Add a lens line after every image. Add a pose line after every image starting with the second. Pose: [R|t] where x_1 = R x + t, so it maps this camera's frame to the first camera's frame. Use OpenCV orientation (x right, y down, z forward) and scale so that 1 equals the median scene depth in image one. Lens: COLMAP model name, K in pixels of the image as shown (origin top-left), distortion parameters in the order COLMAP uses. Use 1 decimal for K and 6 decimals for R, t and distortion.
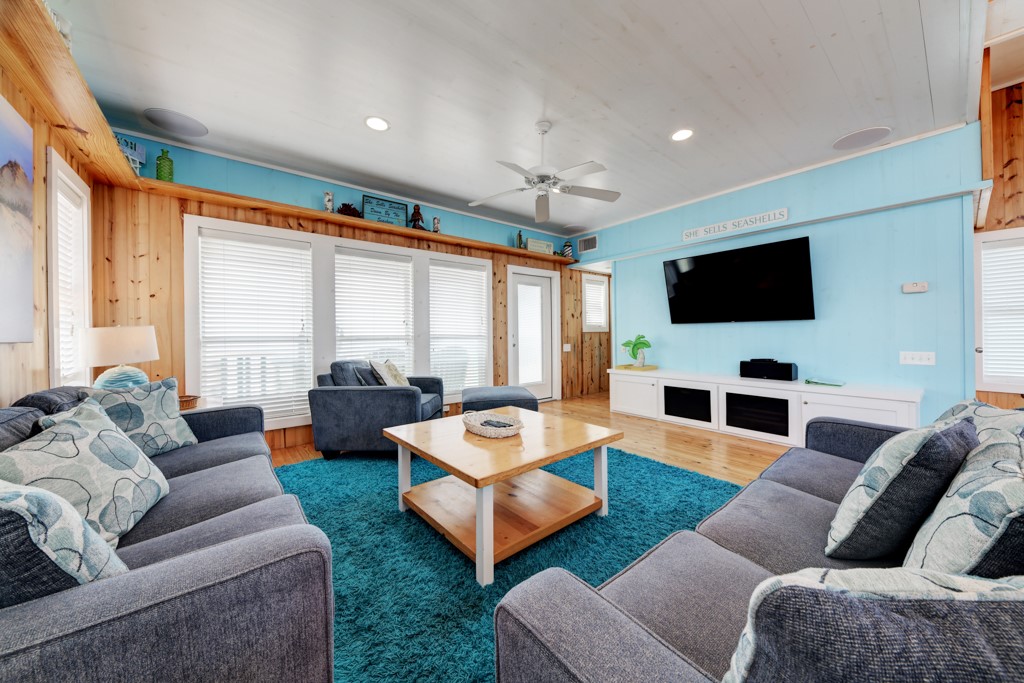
lens RADIAL K [[355.2, 0, 531.2], [0, 355.2, 332.4], [0, 0, 1]] dist [0.014843, -0.004937]
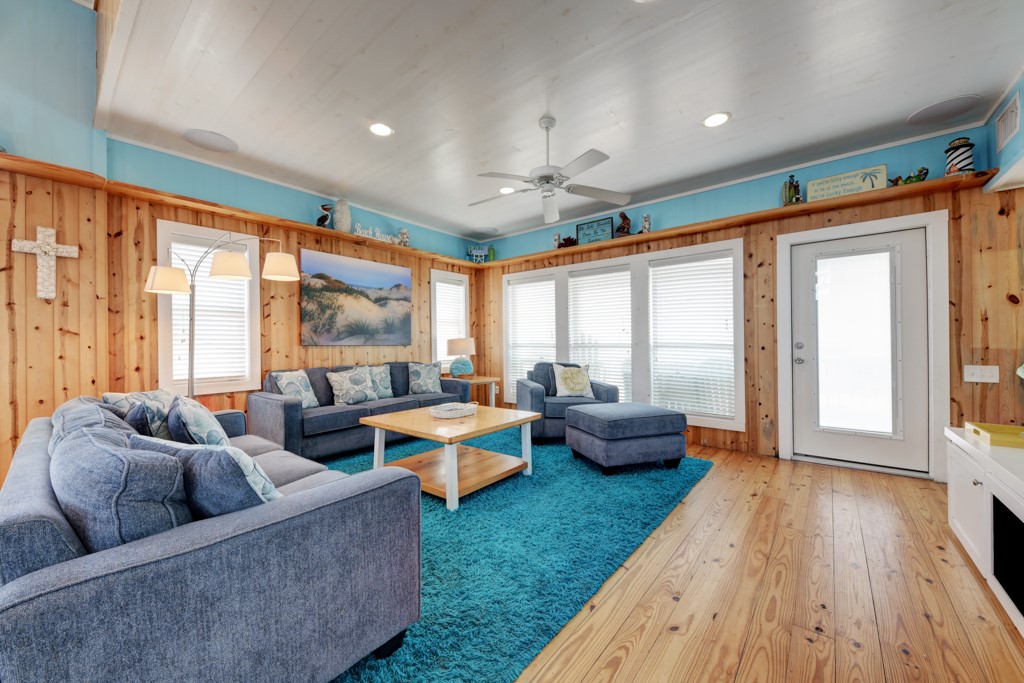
lens RADIAL K [[390.0, 0, 502.5], [0, 390.0, 340.5], [0, 0, 1]] dist [-0.000423, -0.000760]
pose [[0.163565, 0.000776, -0.986532, 0.655251], [0.004780, 0.999987, 0.001579, -0.002971], [0.986521, -0.004974, 0.163560, 0.457668]]
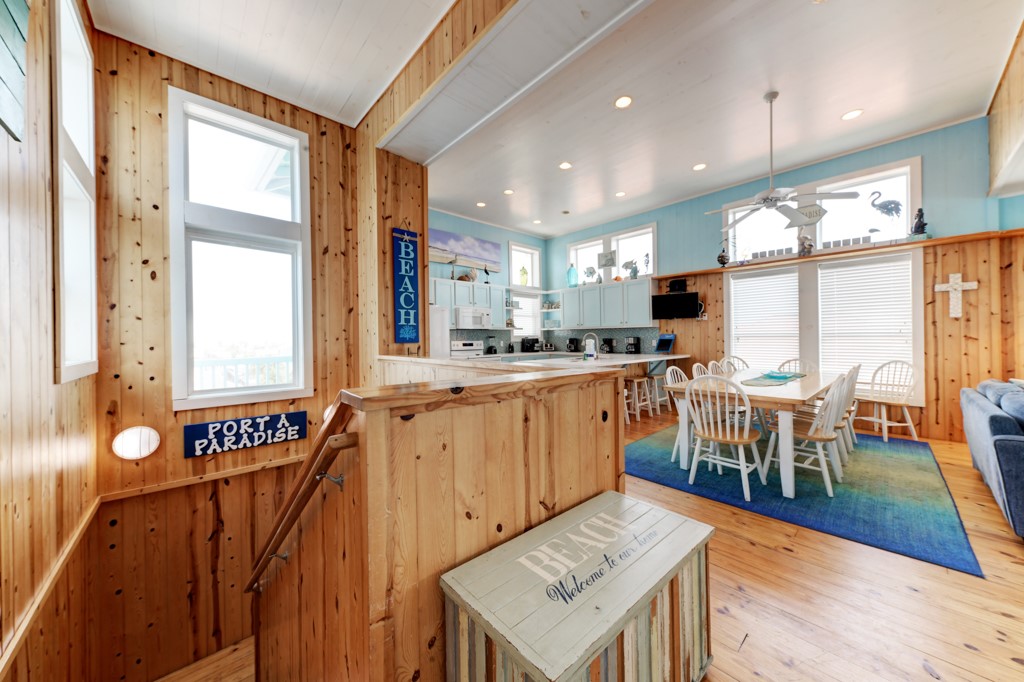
lens RADIAL K [[355.2, 0, 512.8], [0, 355.2, 336.7], [0, 0, 1]] dist [0.014843, -0.004937]
pose [[-0.999692, 0.005867, -0.024099, 1.109730], [0.006043, 0.999955, -0.007259, -0.023509], [0.024055, -0.007402, -0.999683, 0.753954]]
